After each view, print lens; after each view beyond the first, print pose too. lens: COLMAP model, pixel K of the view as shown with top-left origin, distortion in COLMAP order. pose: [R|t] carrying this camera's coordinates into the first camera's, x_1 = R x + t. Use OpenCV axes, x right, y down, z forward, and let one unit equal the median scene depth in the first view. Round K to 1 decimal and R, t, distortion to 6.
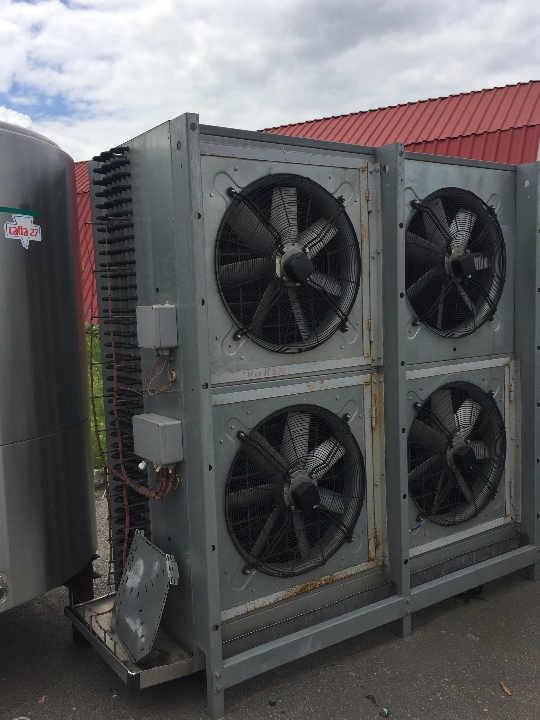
lens RADIAL K [[696.9, 0, 269.6], [0, 696.9, 359.8], [0, 0, 1]] dist [0.040324, 0.000000]
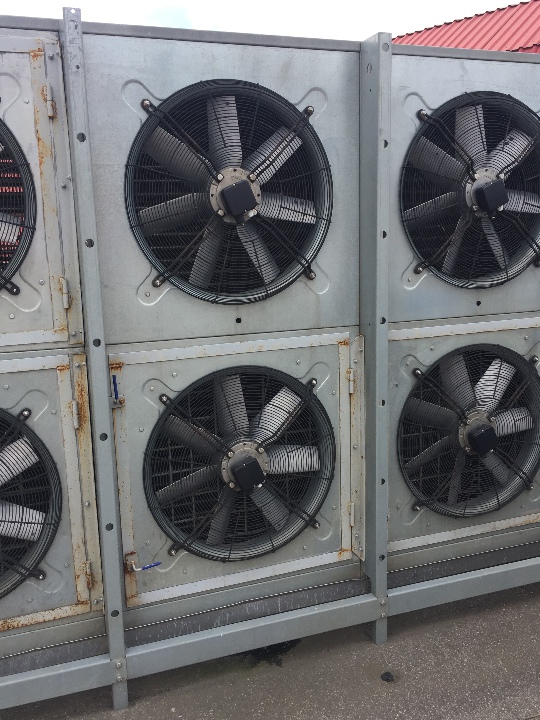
lens RADIAL K [[696.9, 0, 281.4], [0, 696.9, 361.5], [0, 0, 1]] dist [0.040324, 0.000000]
pose [[0.967071, 0.054806, -0.248534, 0.274064], [-0.029738, 0.994183, 0.103519, -0.027031], [0.252761, -0.092719, 0.963076, 0.189690]]
